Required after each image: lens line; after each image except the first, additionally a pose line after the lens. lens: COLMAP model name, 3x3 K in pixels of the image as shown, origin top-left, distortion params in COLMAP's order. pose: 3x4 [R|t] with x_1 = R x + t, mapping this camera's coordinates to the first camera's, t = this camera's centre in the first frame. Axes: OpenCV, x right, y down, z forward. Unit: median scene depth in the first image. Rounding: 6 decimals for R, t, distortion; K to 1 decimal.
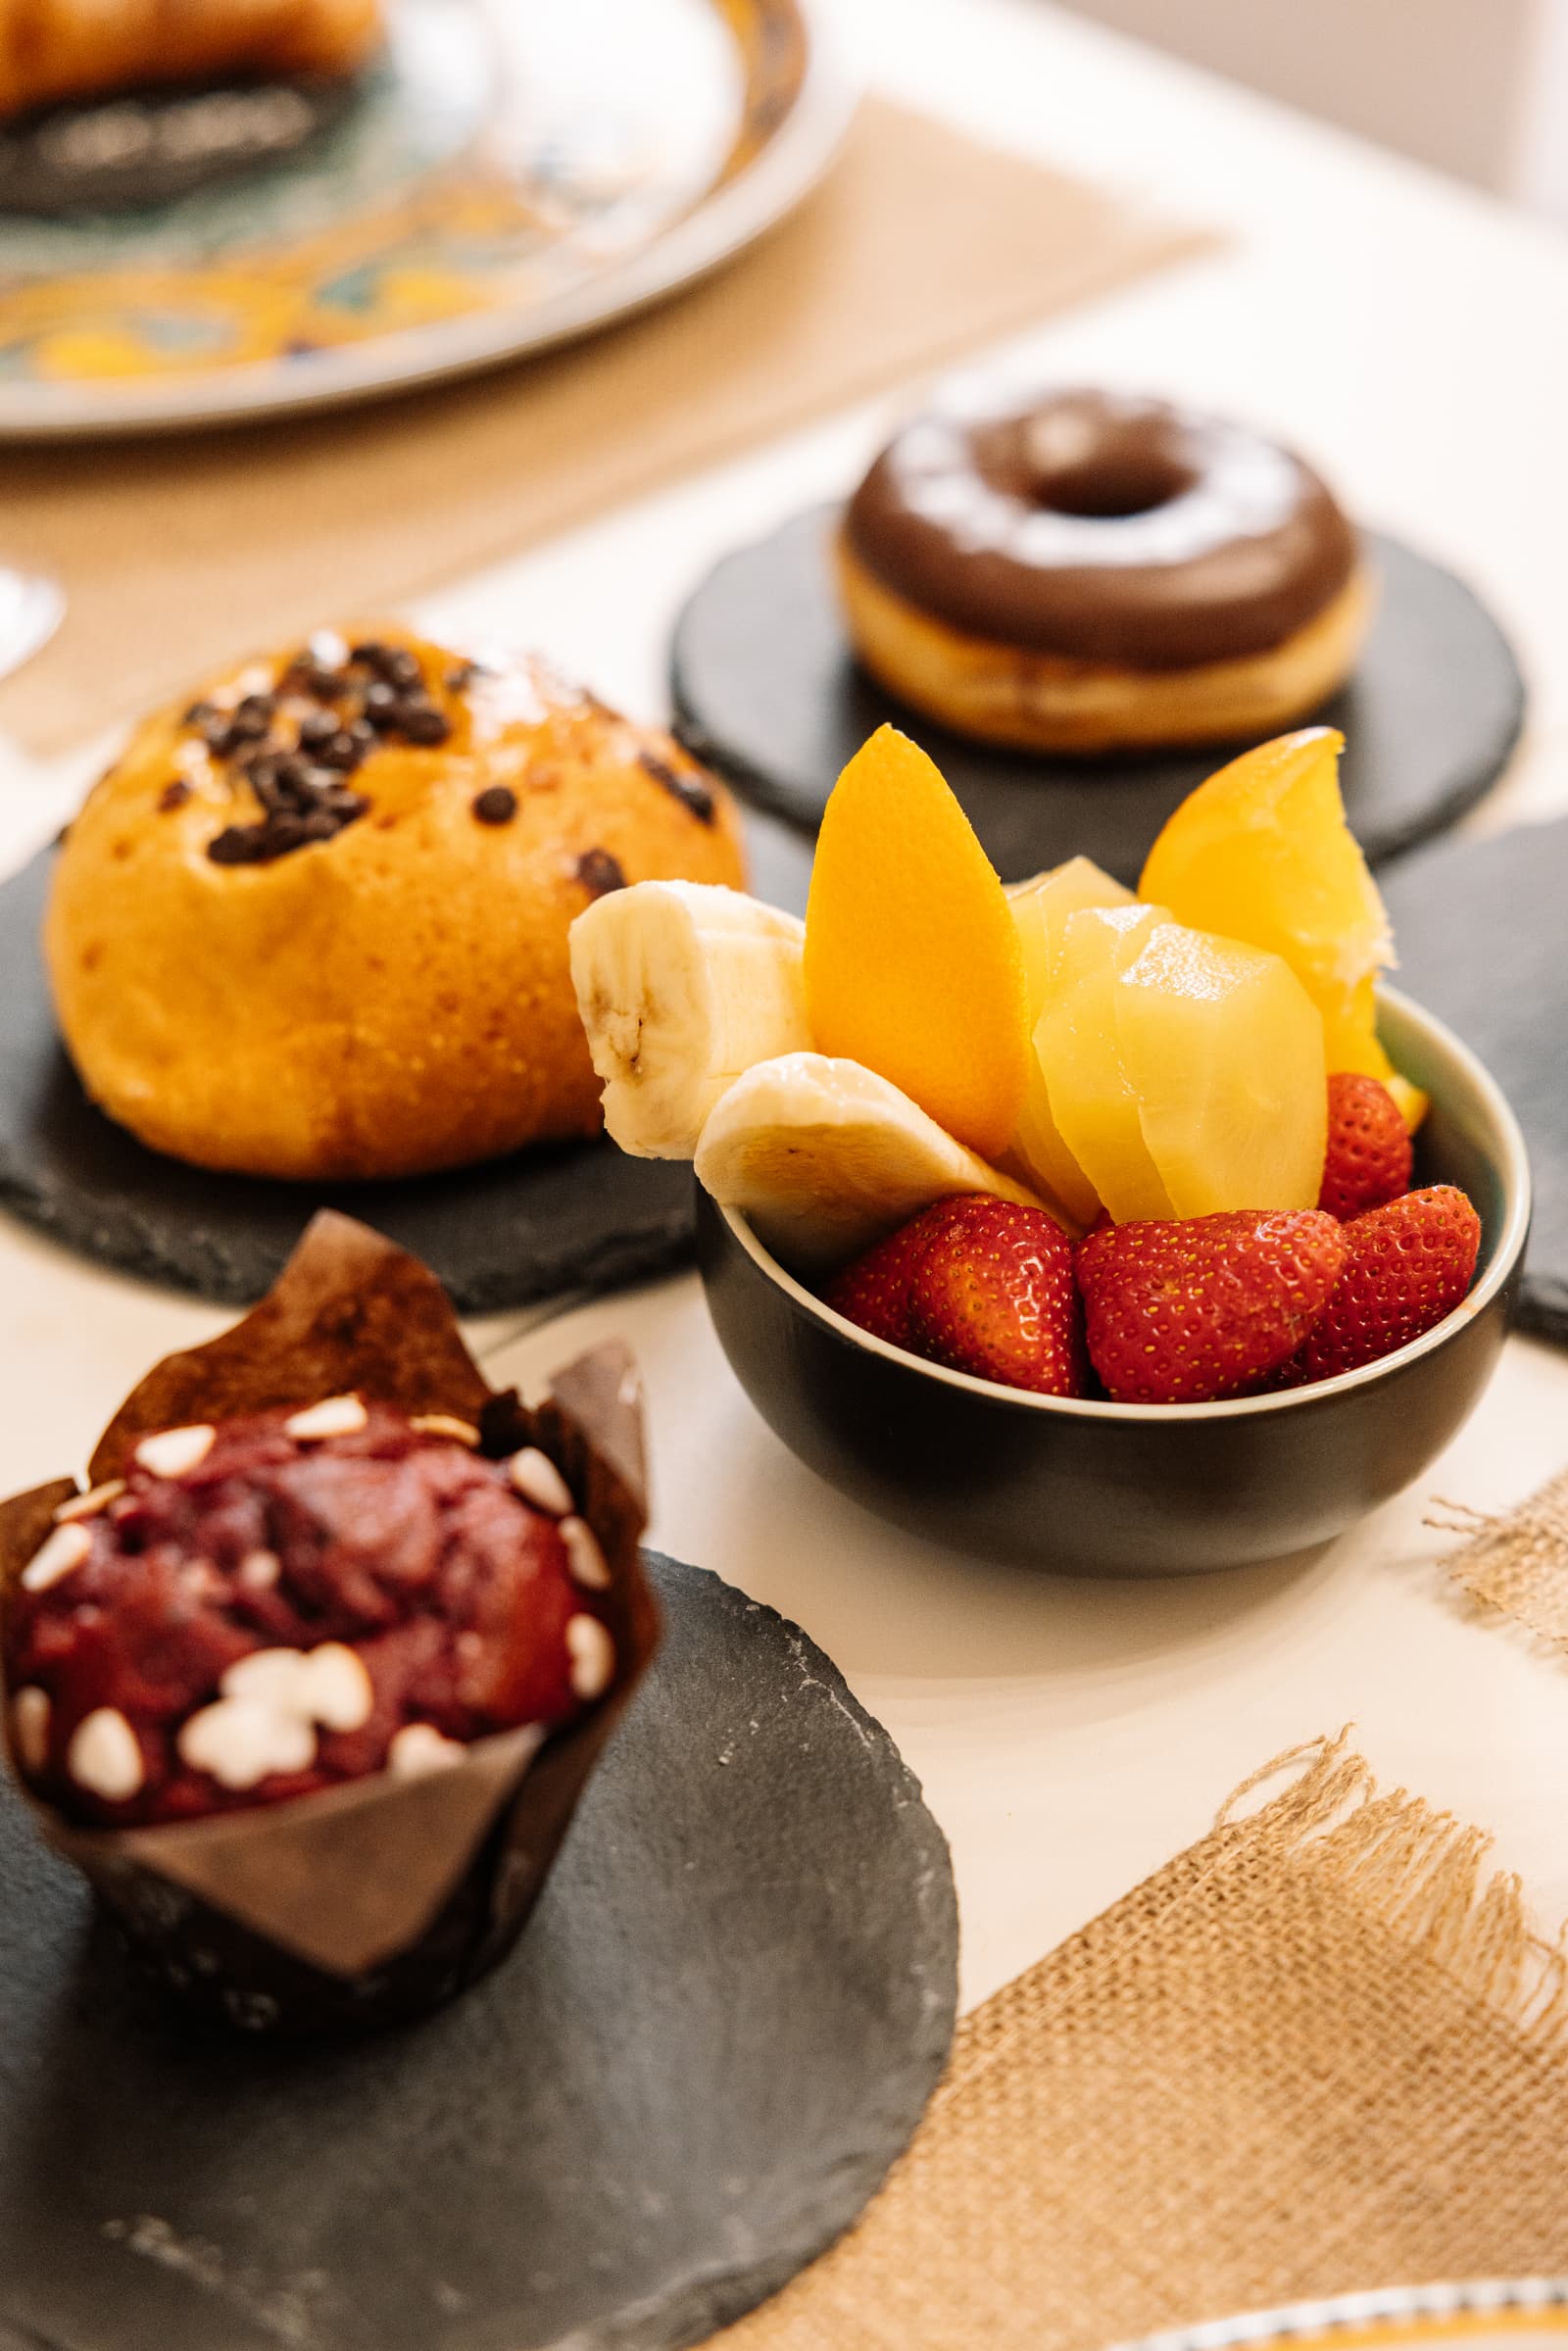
lens RADIAL K [[4626.4, 0, 841.1], [0, 4626.4, 1183.8], [0, 0, 1]] dist [0.059658, -0.653273]
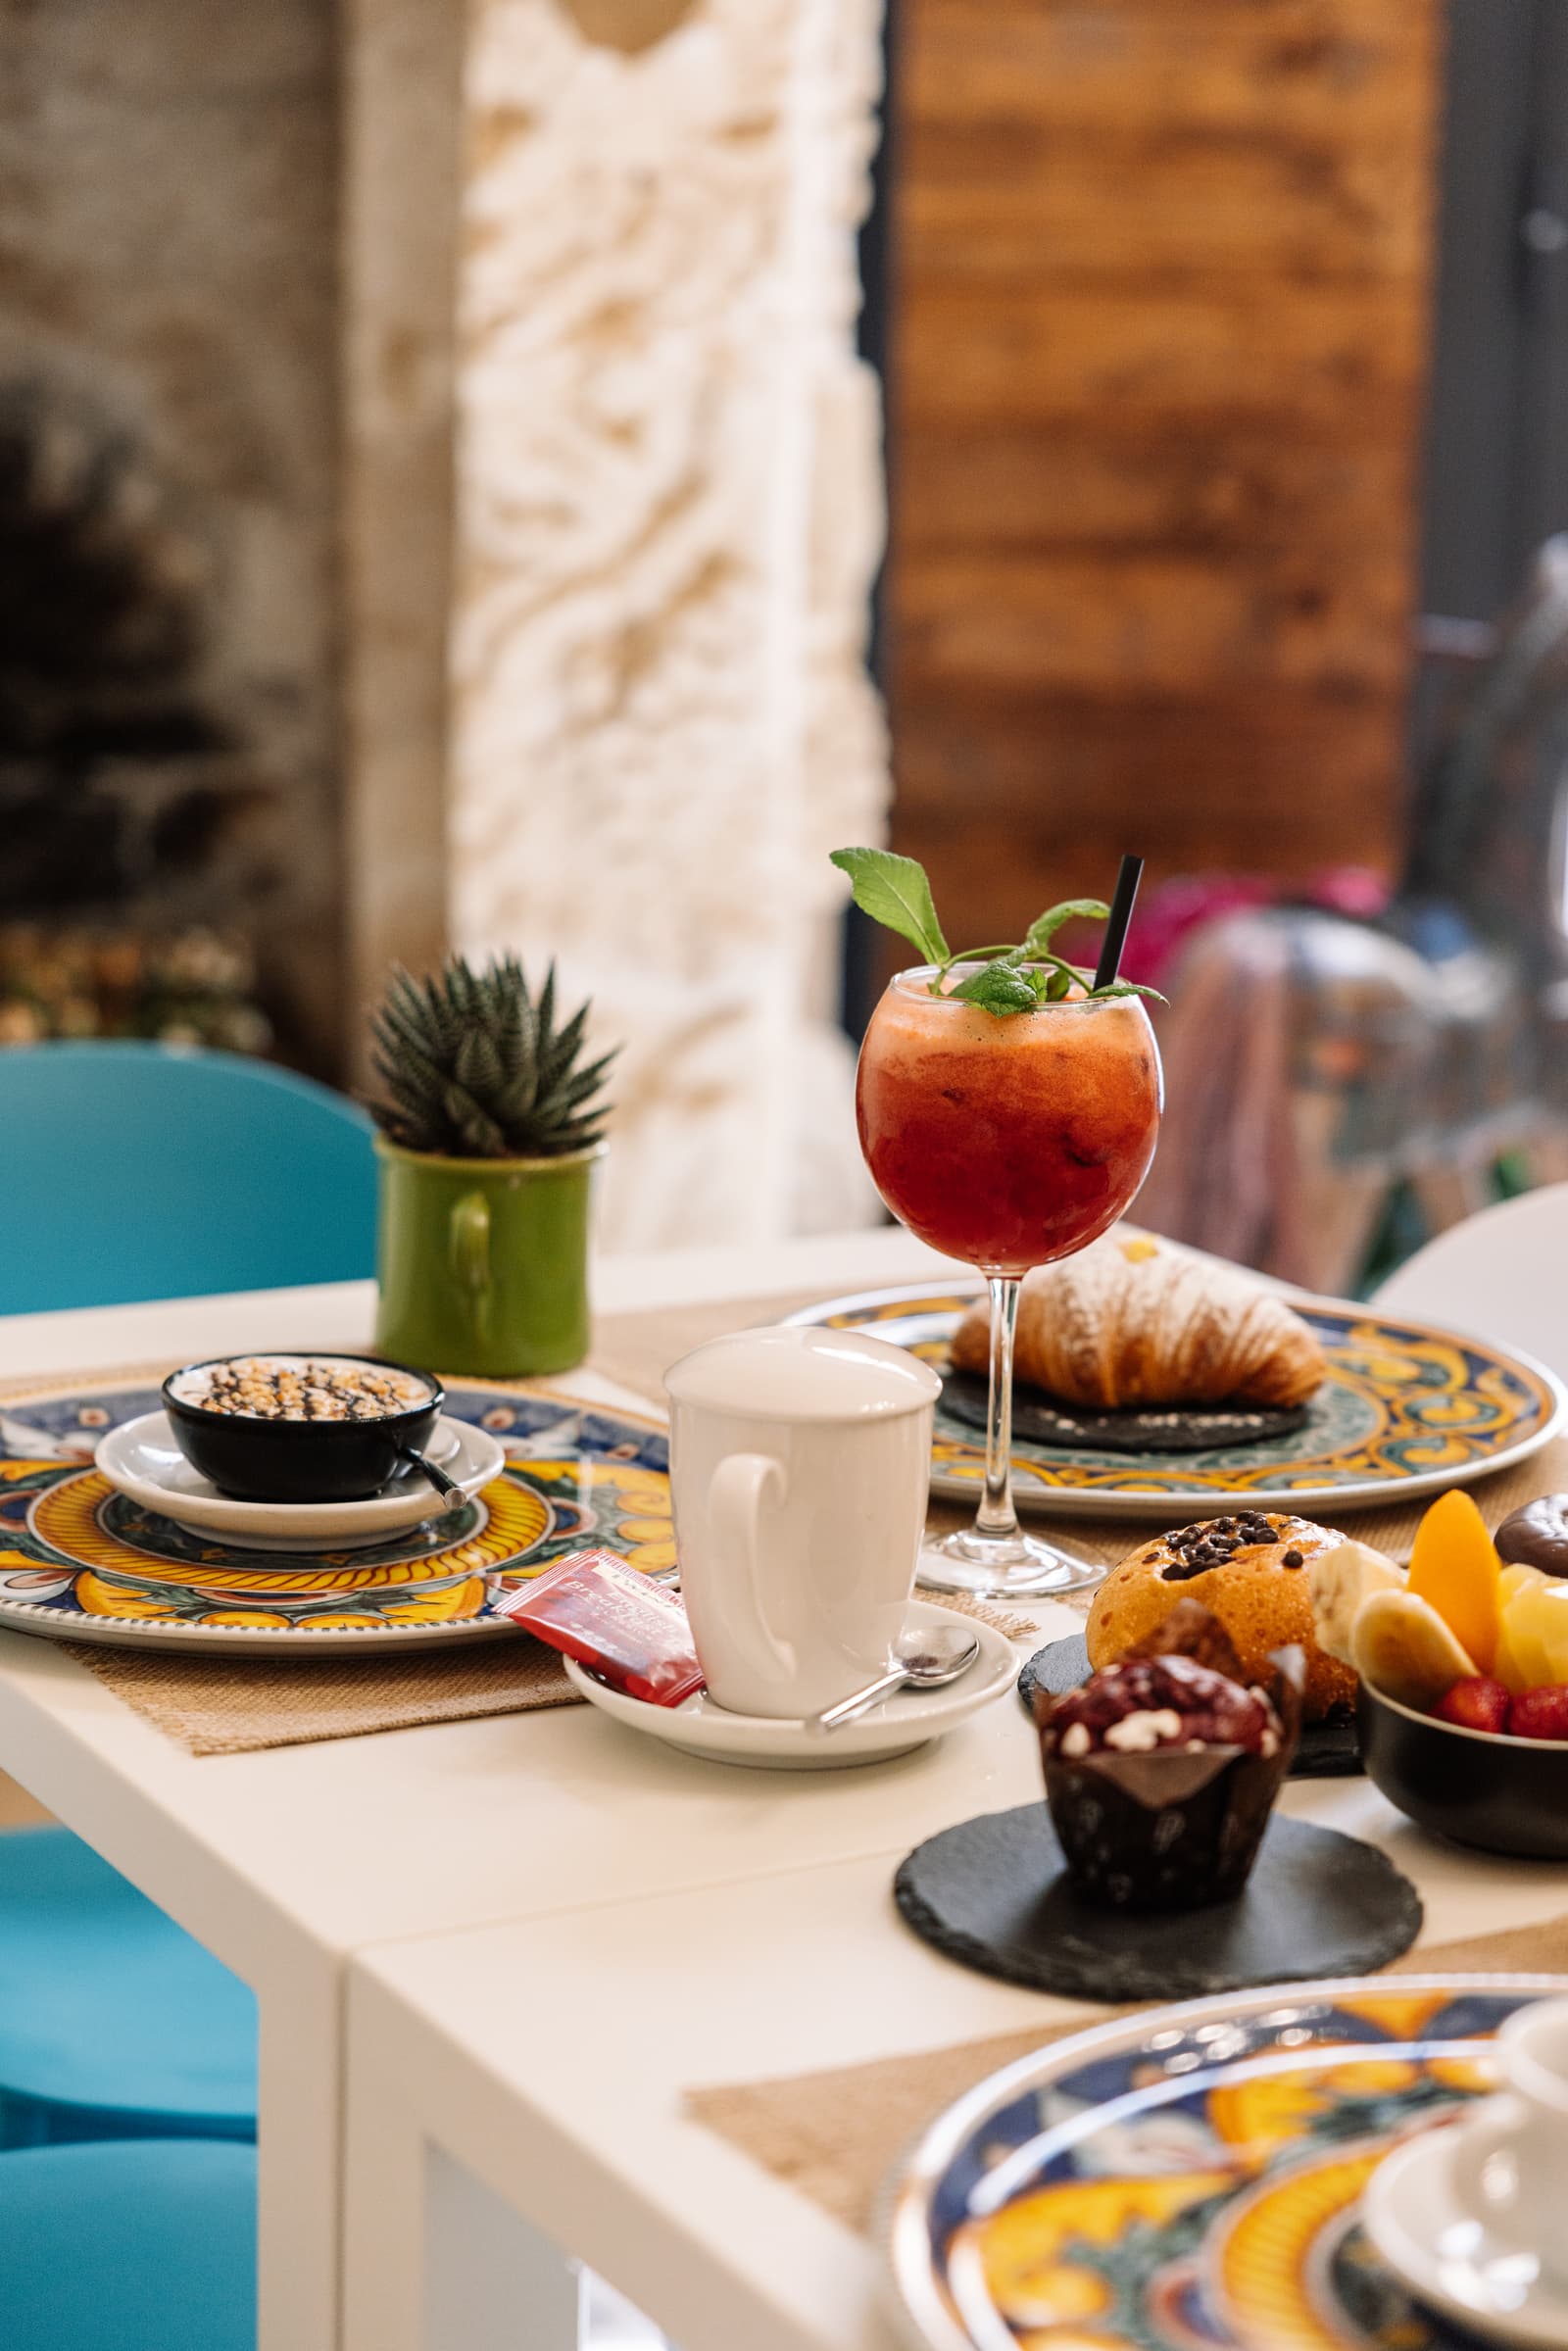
lens RADIAL K [[4626.4, 0, 841.1], [0, 4626.4, 1183.8], [0, 0, 1]] dist [0.059658, -0.653273]
pose [[0.968842, 0.044424, -0.243661, 0.285287], [-0.144309, 0.900794, -0.409567, 0.798100], [0.201294, 0.431969, 0.879138, -1.236161]]
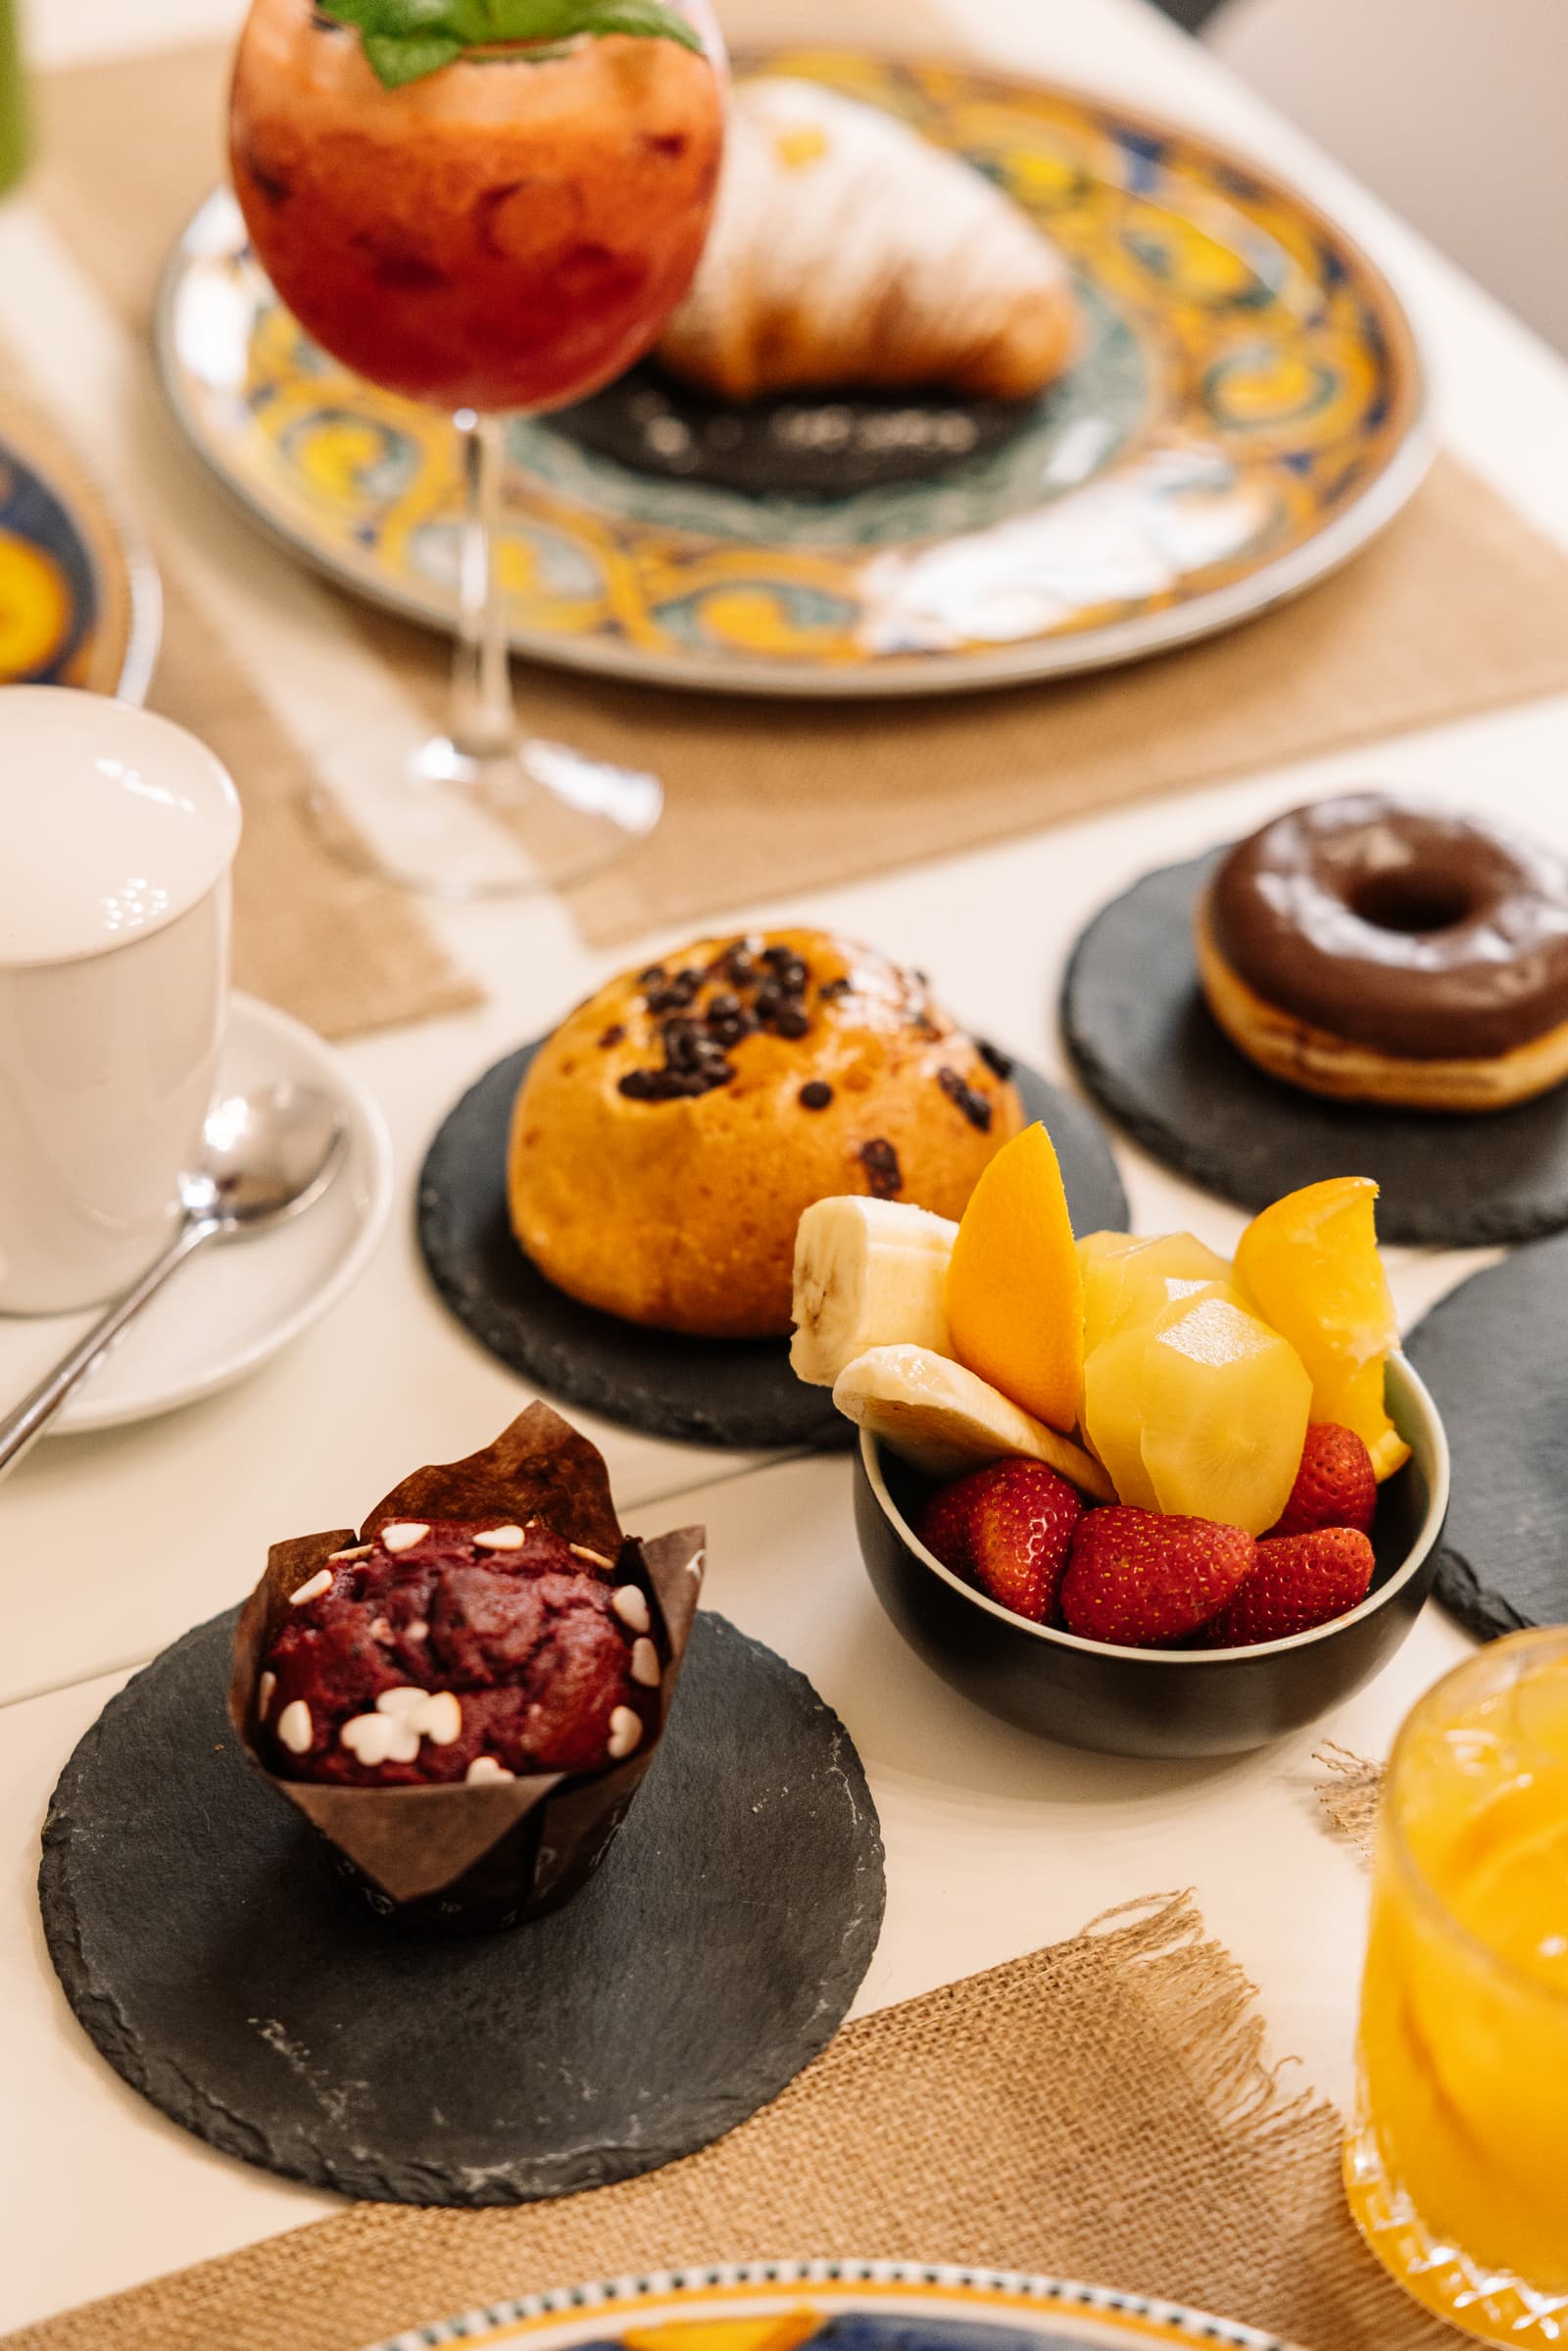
lens RADIAL K [[4626.2, 0, 784.0], [0, 4626.2, 1175.5], [0, 0, 1]] dist [0.031758, -0.292827]
pose [[0.950567, 0.206707, -0.231722, 0.279175], [-0.197058, 0.978281, 0.064307, -0.166225], [0.239982, -0.015466, 0.970654, -0.410117]]
